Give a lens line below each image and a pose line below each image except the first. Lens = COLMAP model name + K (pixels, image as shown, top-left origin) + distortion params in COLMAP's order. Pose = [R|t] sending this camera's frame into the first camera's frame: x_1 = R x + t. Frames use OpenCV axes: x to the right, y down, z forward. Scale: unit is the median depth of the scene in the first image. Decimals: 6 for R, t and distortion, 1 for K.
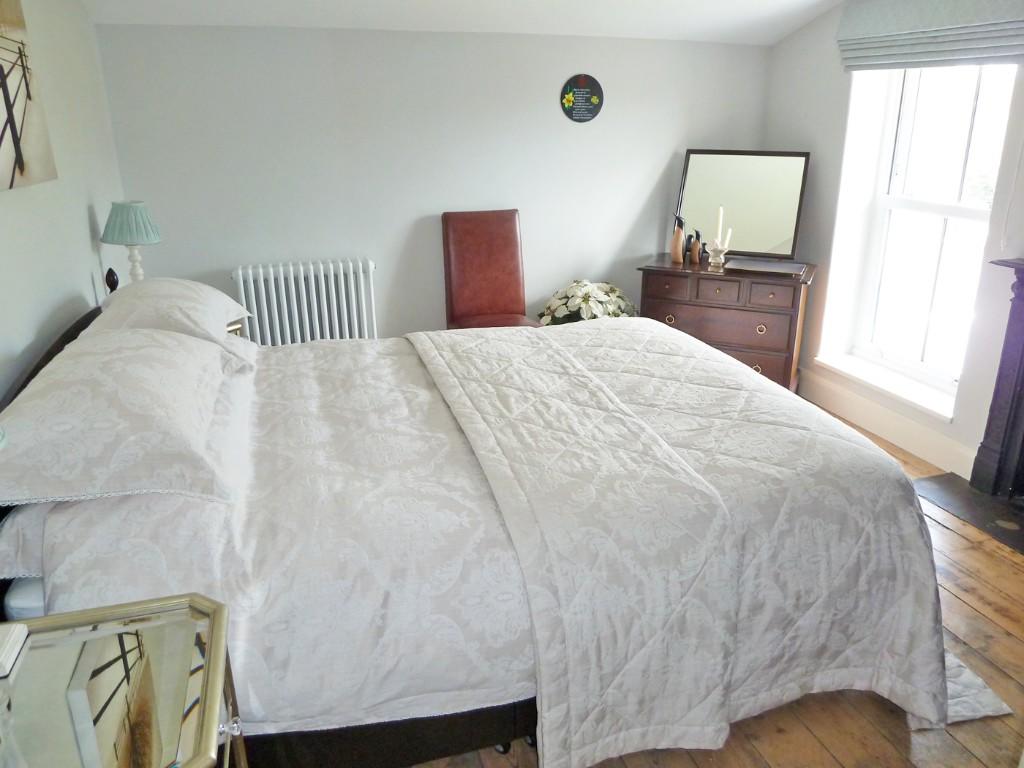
lens RADIAL K [[763.7, 0, 520.1], [0, 763.7, 384.6], [0, 0, 1]] dist [-0.031858, 0.001031]
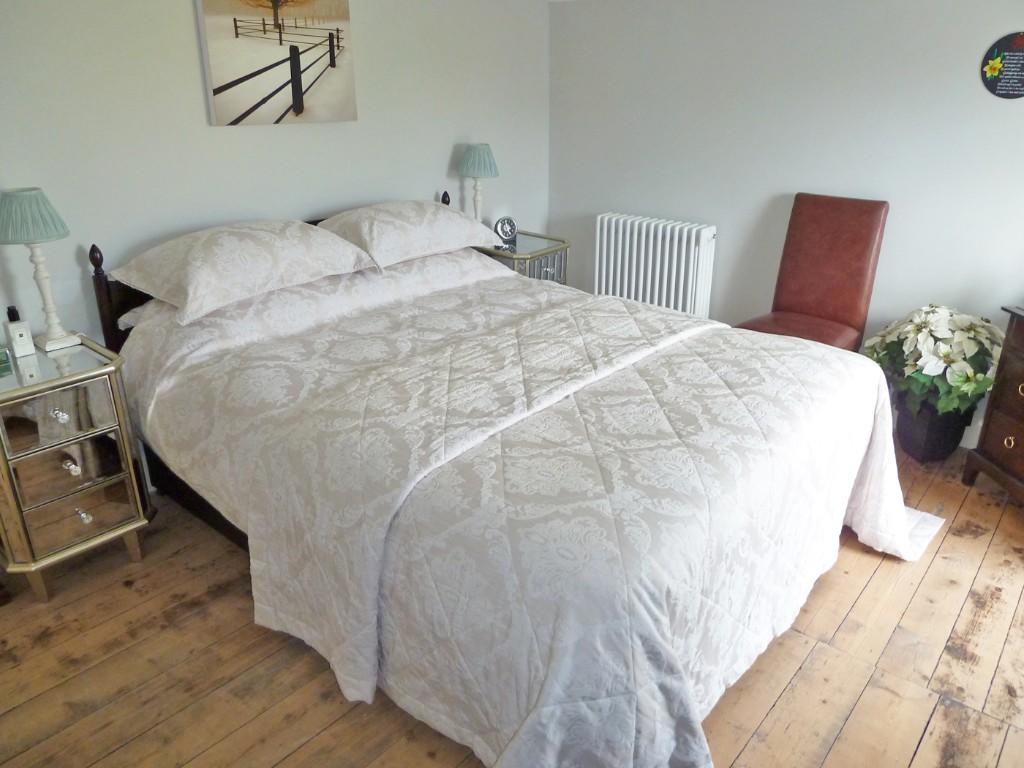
lens RADIAL K [[763.7, 0, 515.6], [0, 763.7, 377.9], [0, 0, 1]] dist [-0.031858, 0.001031]
pose [[0.531525, 0.322860, -0.783098, 0.706847], [-0.288350, 0.938259, 0.191114, -0.137097], [0.796452, 0.124225, 0.591805, 0.334450]]
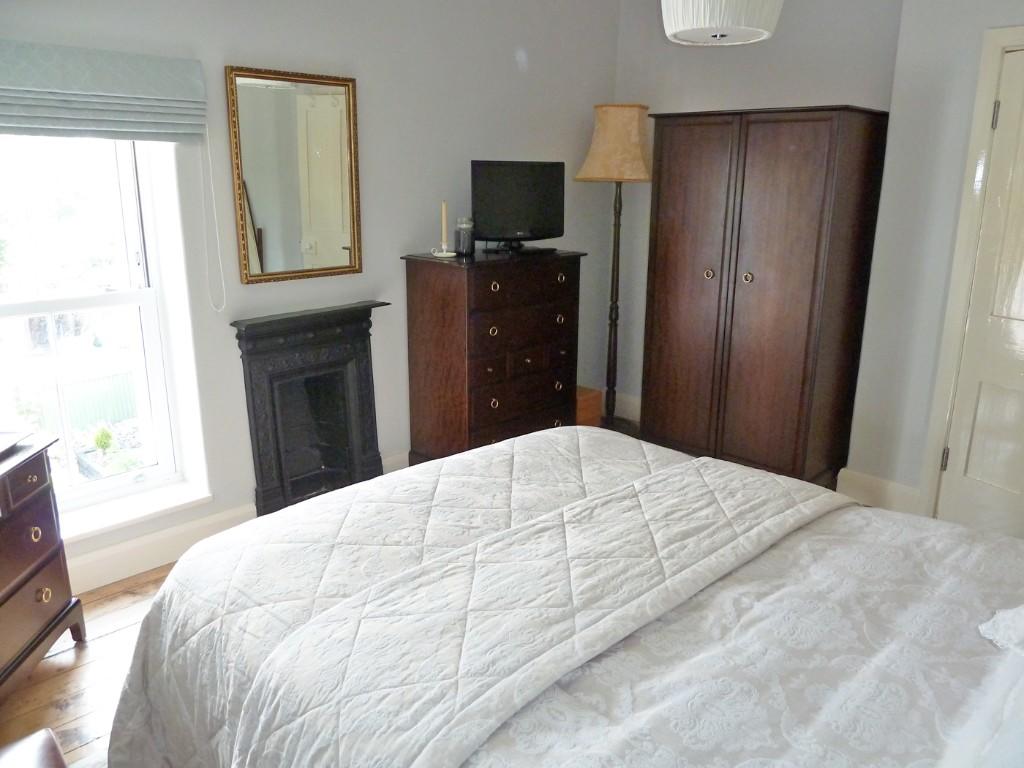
lens RADIAL K [[763.7, 0, 514.9], [0, 763.7, 383.3], [0, 0, 1]] dist [-0.031858, 0.001031]
pose [[-0.456346, -0.239295, 0.857022, -0.521588], [0.292666, 0.869204, 0.398535, -0.438360], [-0.840295, 0.432691, -0.326624, 1.148149]]
